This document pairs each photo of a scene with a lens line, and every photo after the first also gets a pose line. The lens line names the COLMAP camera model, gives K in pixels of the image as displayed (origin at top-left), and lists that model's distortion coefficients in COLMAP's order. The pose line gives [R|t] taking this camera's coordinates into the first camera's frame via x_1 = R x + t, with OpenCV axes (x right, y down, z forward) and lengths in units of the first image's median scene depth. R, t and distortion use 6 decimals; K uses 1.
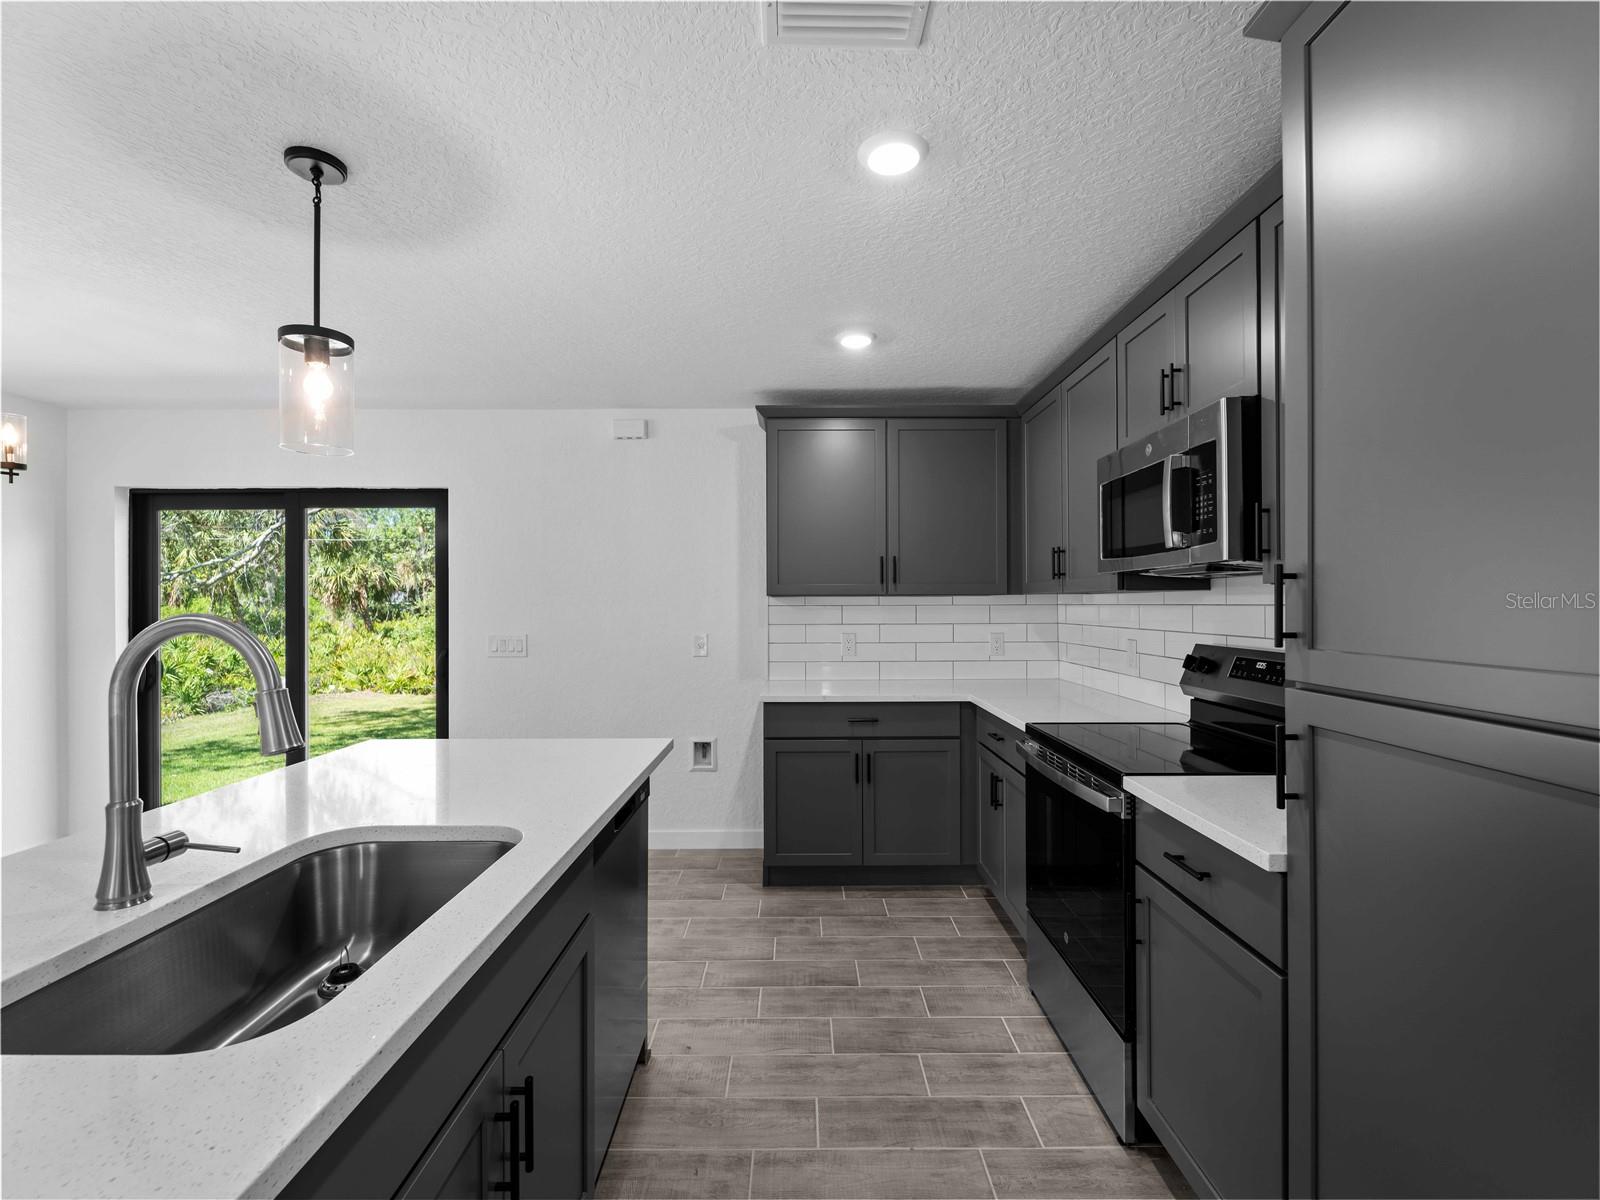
lens RADIAL K [[716.1, 0, 802.6], [0, 716.1, 596.6], [0, 0, 1]] dist [0.001704, 0.000130]
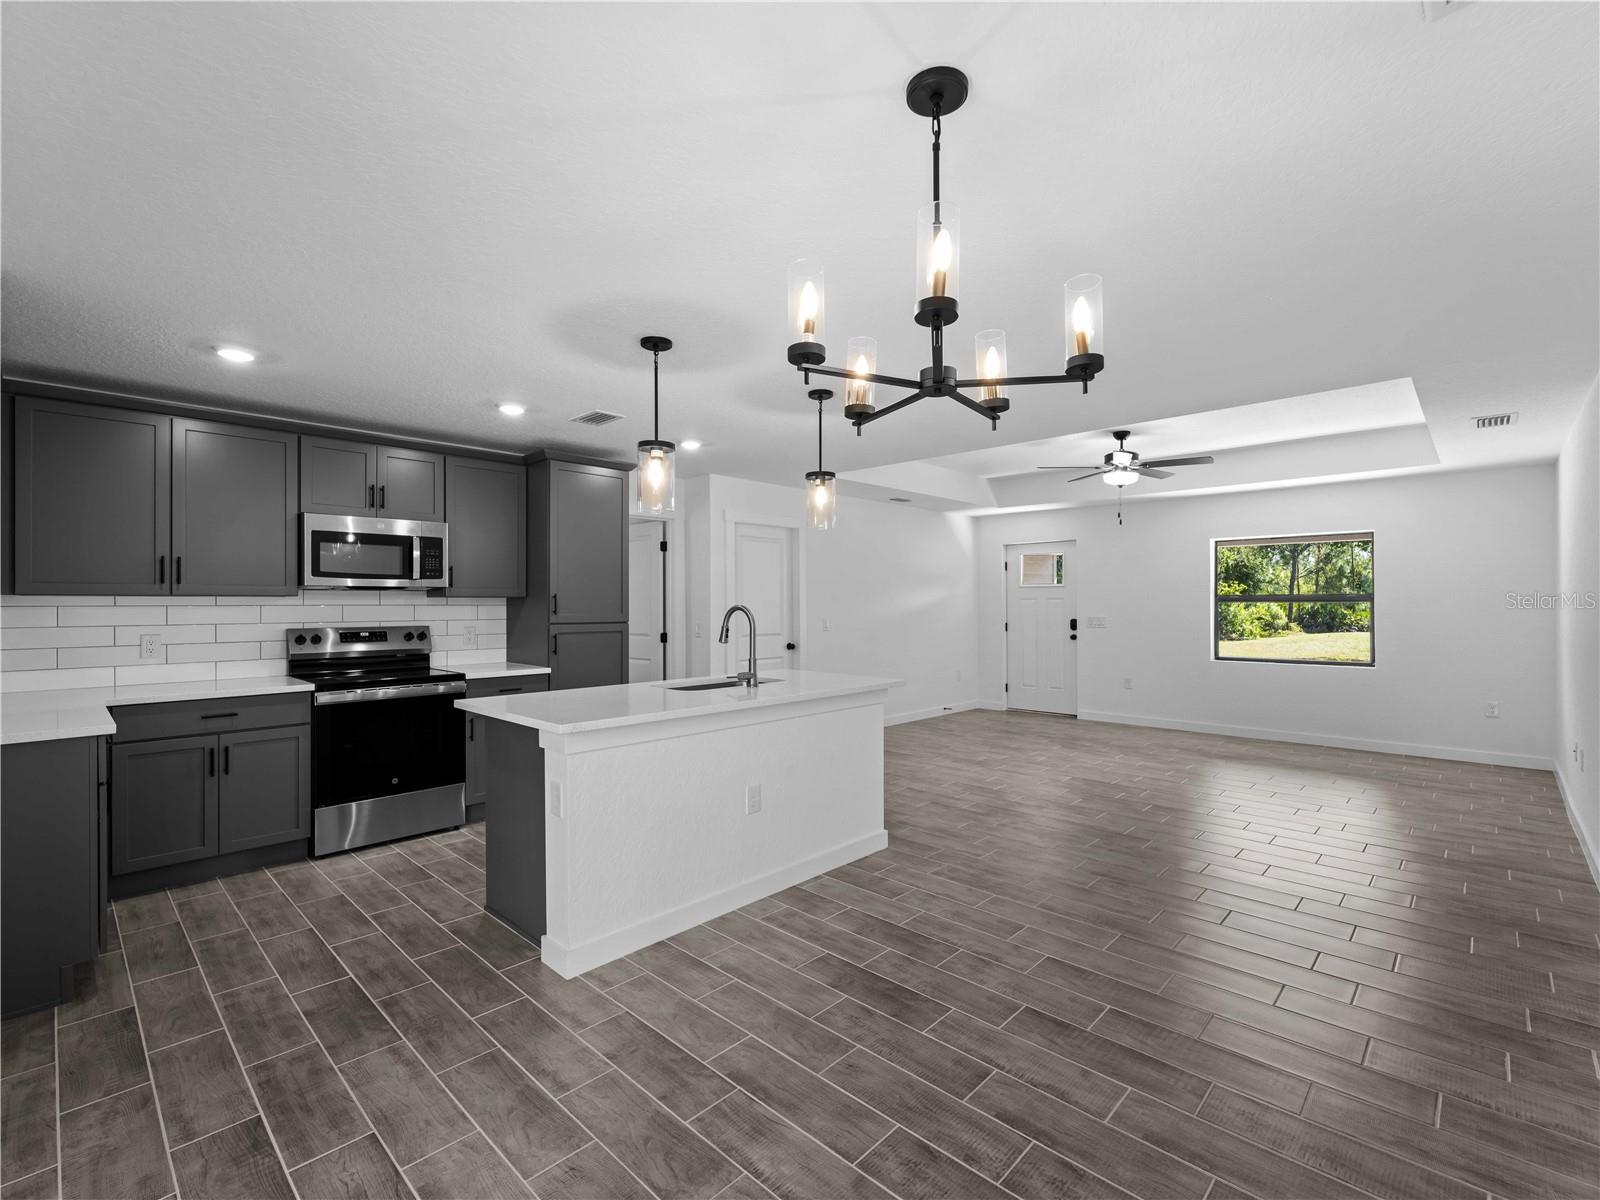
lens RADIAL K [[722.0, 0, 802.0], [0, 722.0, 603.8], [0, 0, 1]] dist [0.000106, -0.000744]
pose [[-0.721916, 0.004996, 0.691963, -1.472139], [-0.003573, 0.999934, -0.010947, 0.022680], [-0.691972, -0.010375, -0.721850, 1.398493]]
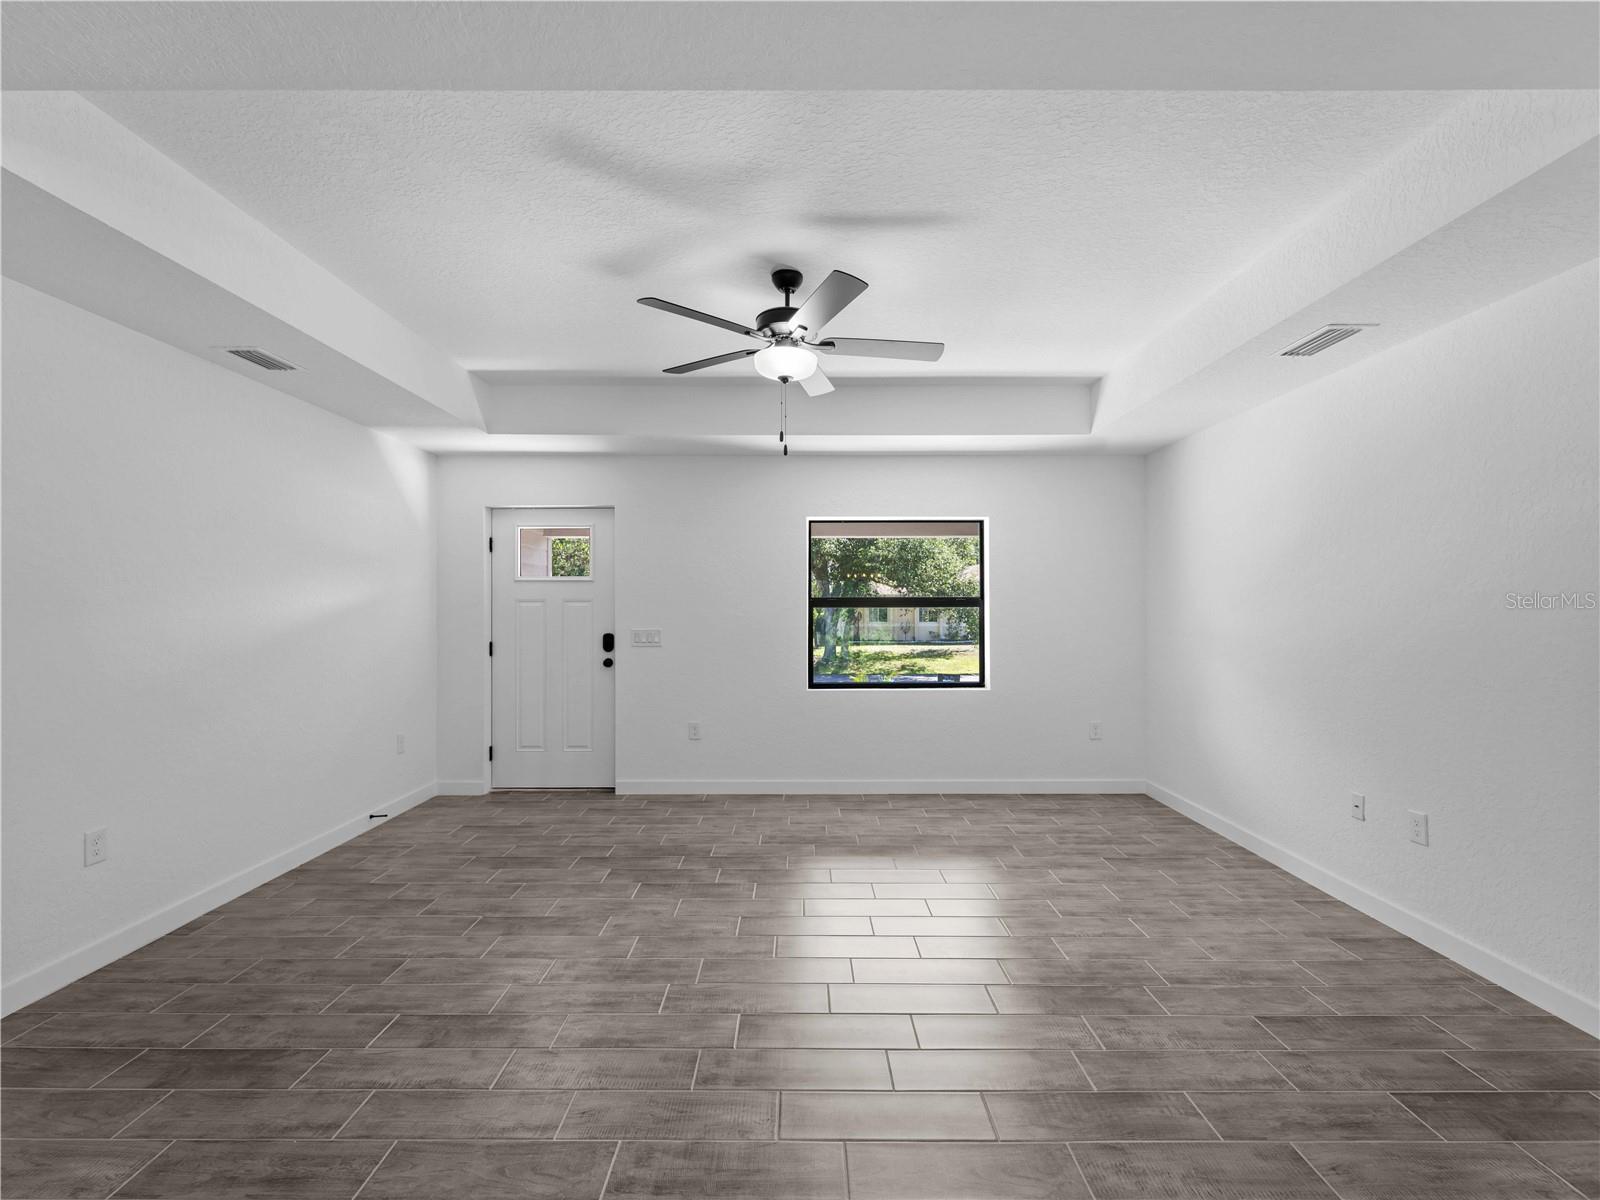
lens RADIAL K [[721.9, 0, 798.8], [0, 721.9, 600.2], [0, 0, 1]] dist [0.001148, -0.000805]
pose [[-0.999981, 0.003617, 0.004912, -0.614876], [0.003514, 0.999776, -0.020883, 0.001091], [-0.004987, -0.020865, -0.999770, 0.175311]]
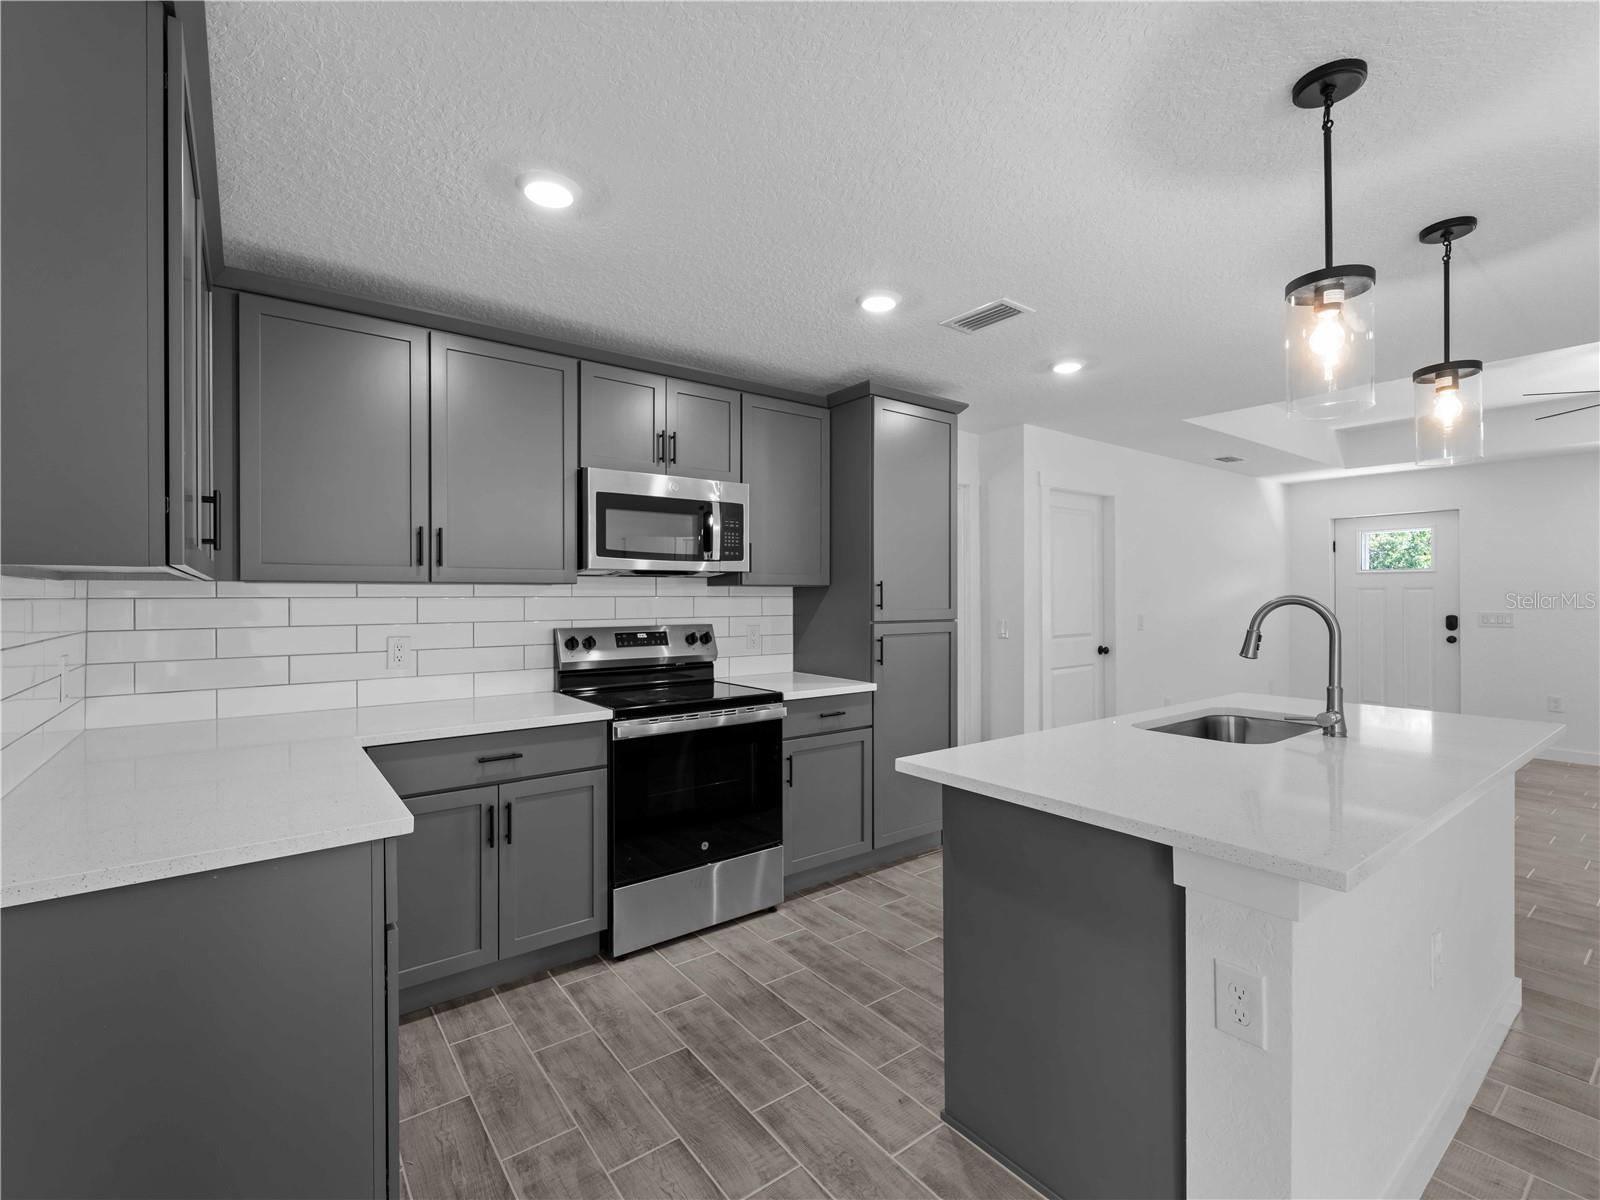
lens RADIAL K [[721.9, 0, 798.8], [0, 721.9, 600.2], [0, 0, 1]] dist [0.001148, -0.000805]
pose [[-0.603367, 0.001047, 0.797463, -0.687850], [-0.004581, 0.999978, -0.004780, 0.021872], [-0.797450, -0.006537, -0.603349, 1.430171]]
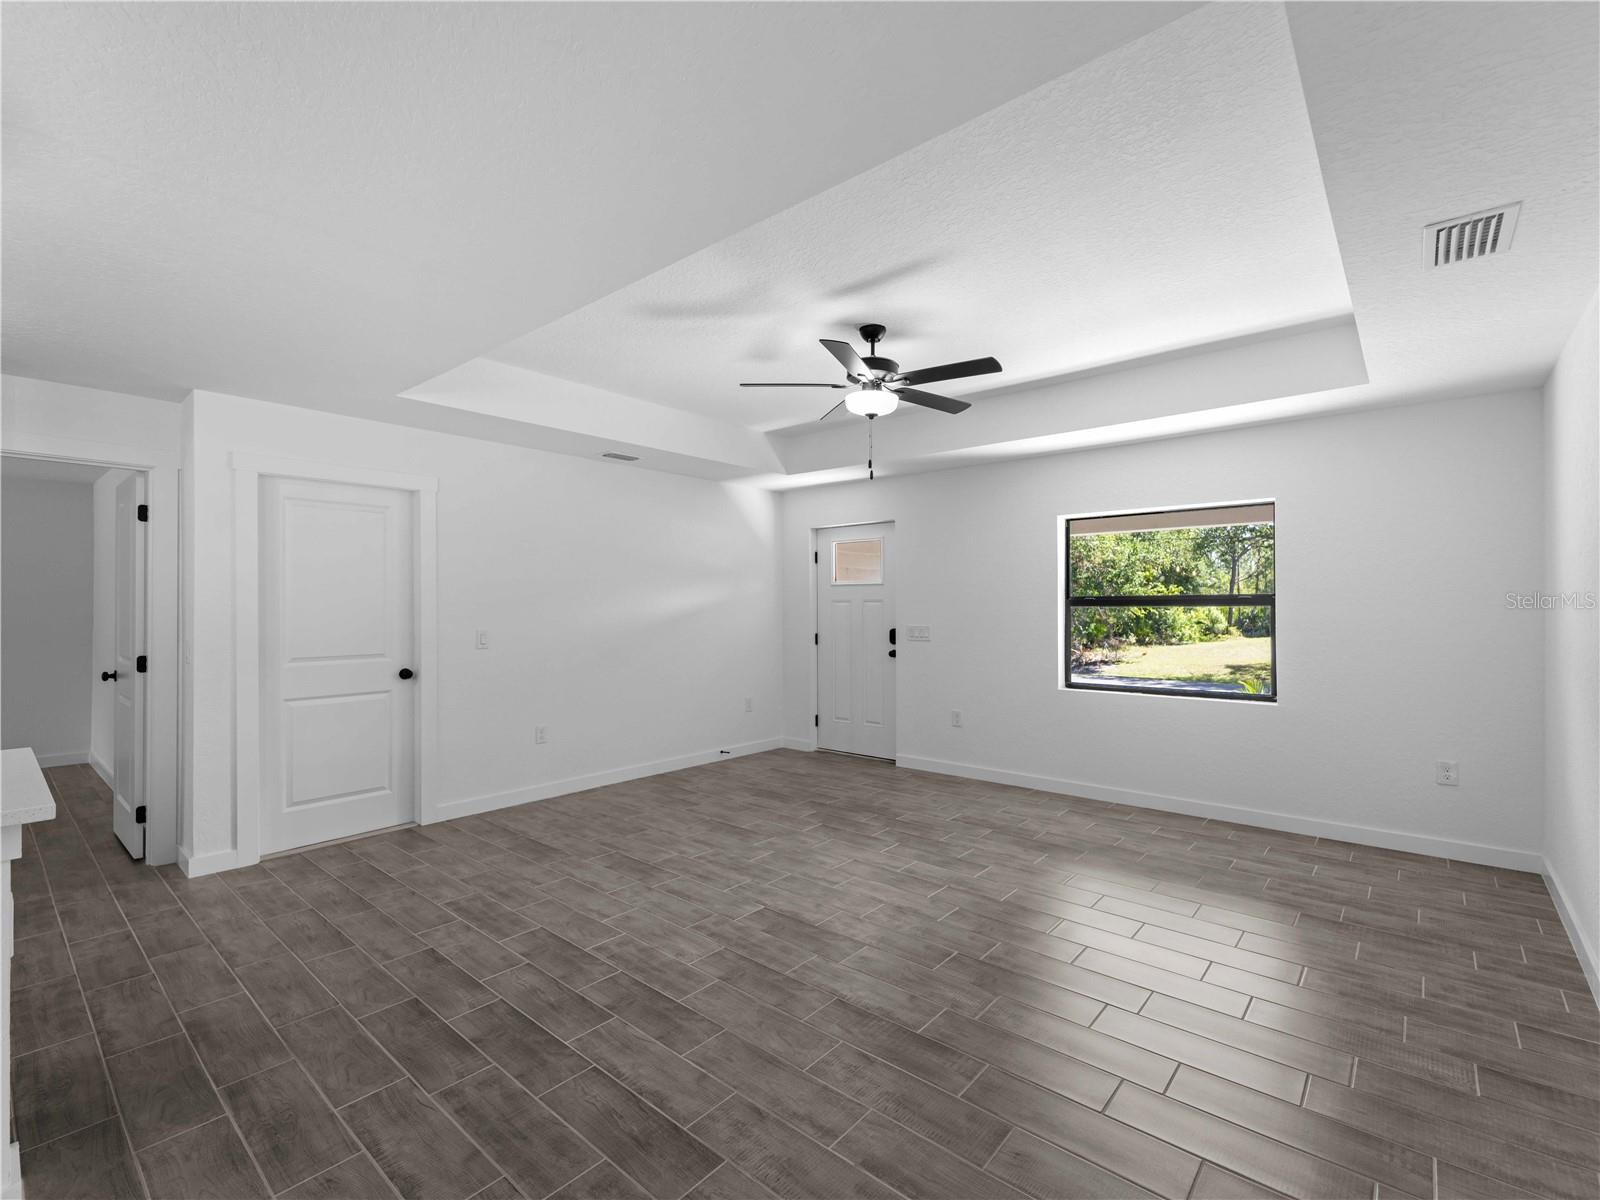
lens RADIAL K [[722.0, 0, 802.0], [0, 722.0, 603.8], [0, 0, 1]] dist [0.000106, -0.000744]
pose [[-0.758094, 0.005128, 0.652125, -1.429369], [-0.005714, 0.999878, -0.014506, 0.003793], [-0.652120, -0.014723, -0.757973, 0.154539]]
